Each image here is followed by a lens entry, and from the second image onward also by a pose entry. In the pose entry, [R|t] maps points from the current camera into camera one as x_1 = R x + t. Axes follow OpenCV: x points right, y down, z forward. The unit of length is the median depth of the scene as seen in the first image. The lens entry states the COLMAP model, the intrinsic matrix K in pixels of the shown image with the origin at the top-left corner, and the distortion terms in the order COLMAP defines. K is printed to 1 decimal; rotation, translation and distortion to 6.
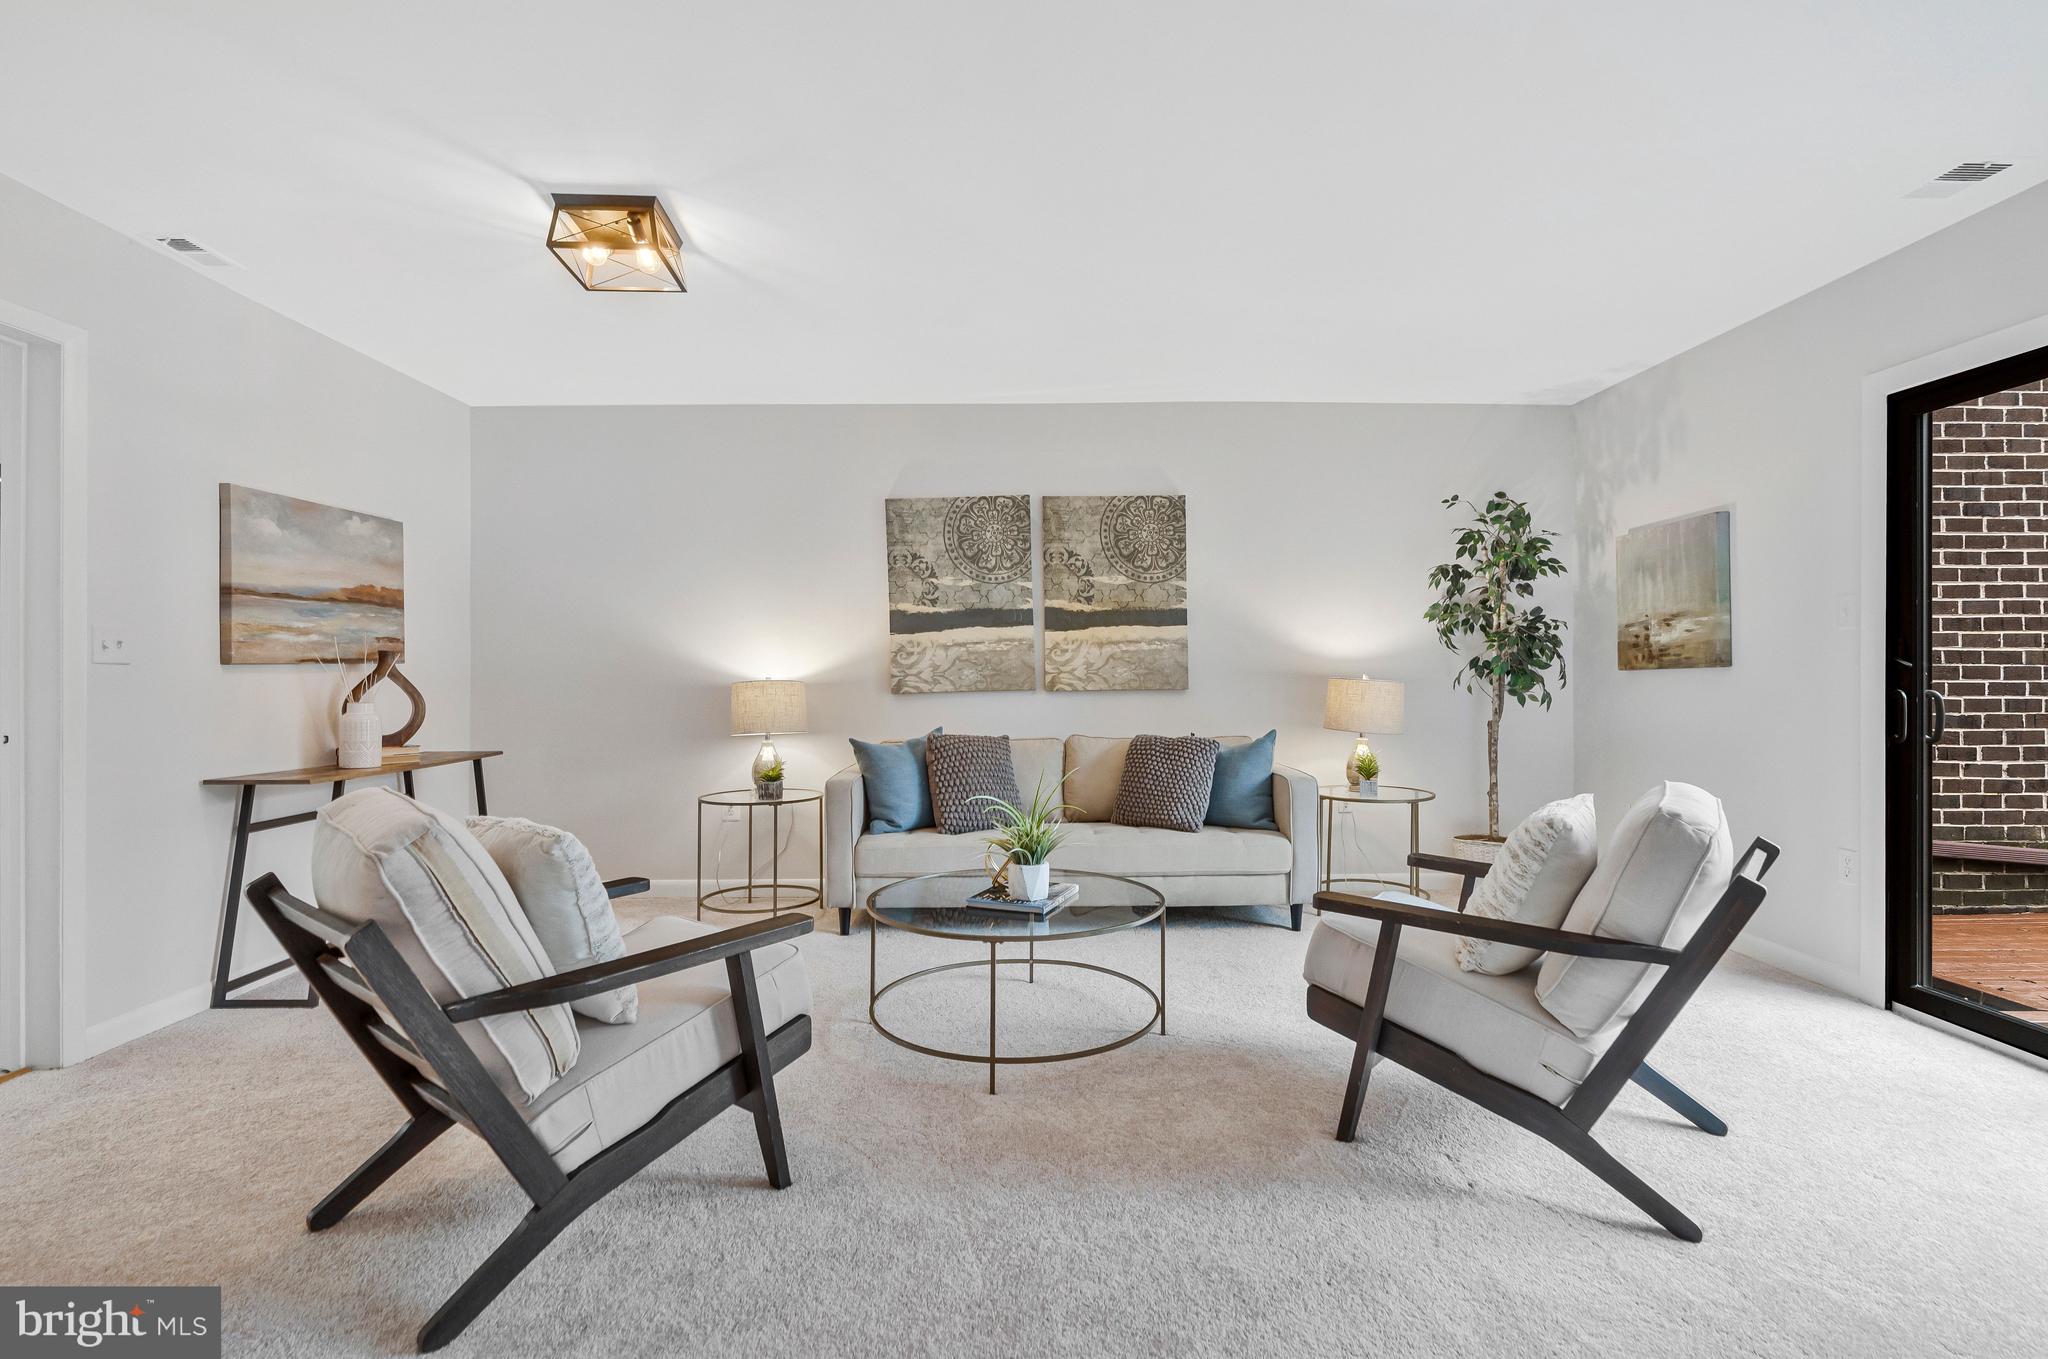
lens RADIAL K [[945.2, 0, 1021.9], [0, 945.2, 687.1], [0, 0, 1]] dist [-0.004294, 0.001496]
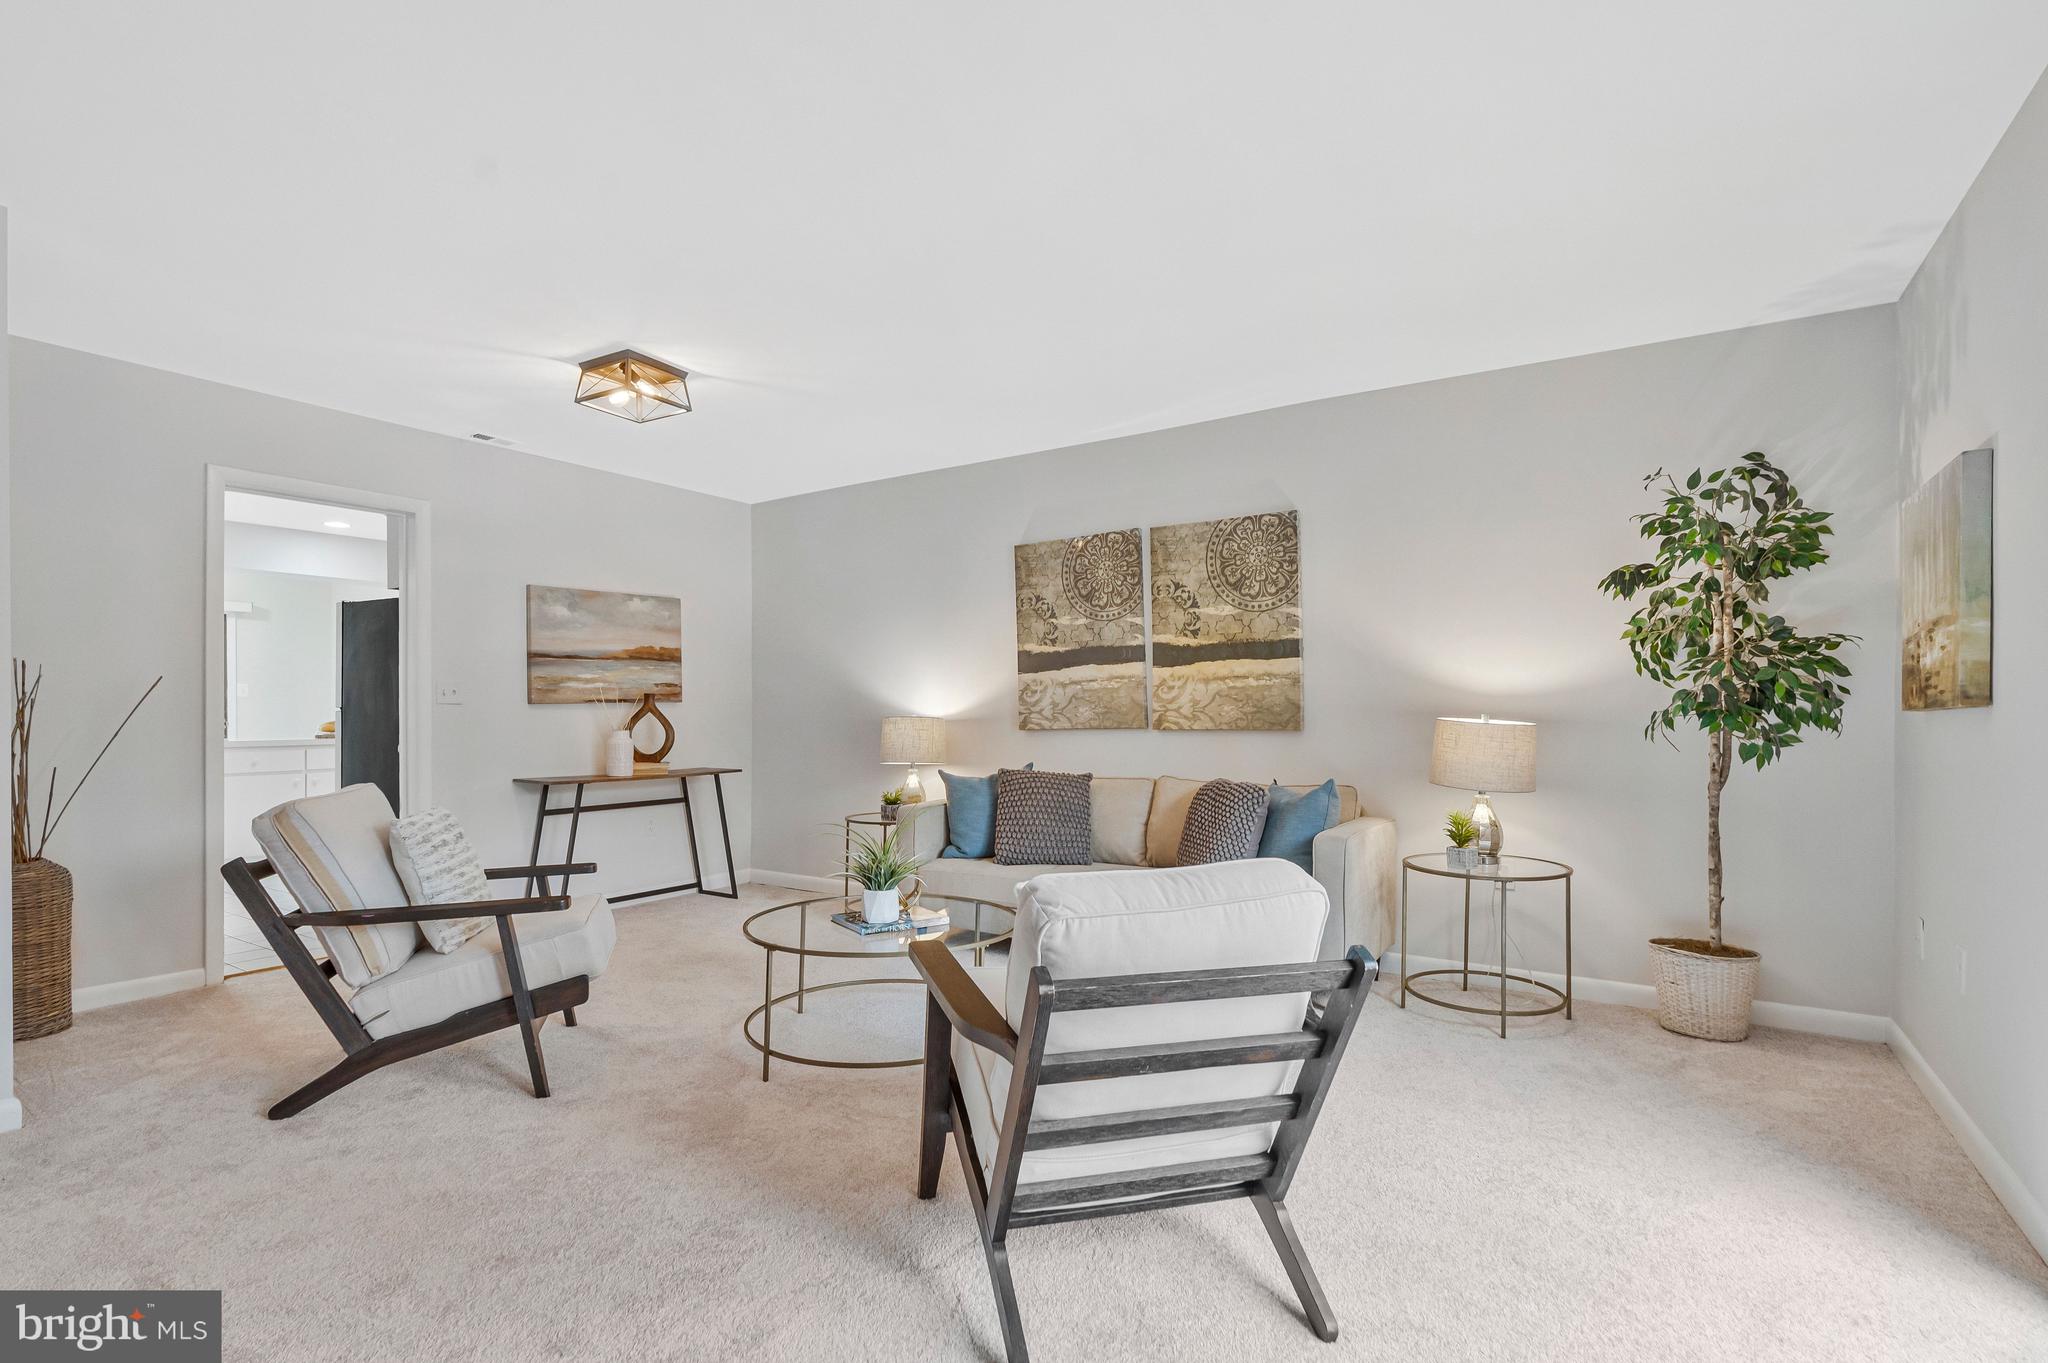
lens RADIAL K [[962.8, 0, 1009.4], [0, 962.8, 727.1], [0, 0, 1]] dist [0.000981, 0.000408]
pose [[0.826790, 0.012961, -0.562361, 0.458962], [-0.009883, 0.999915, 0.008515, -0.005285], [0.562424, -0.001482, 0.826848, 0.105389]]
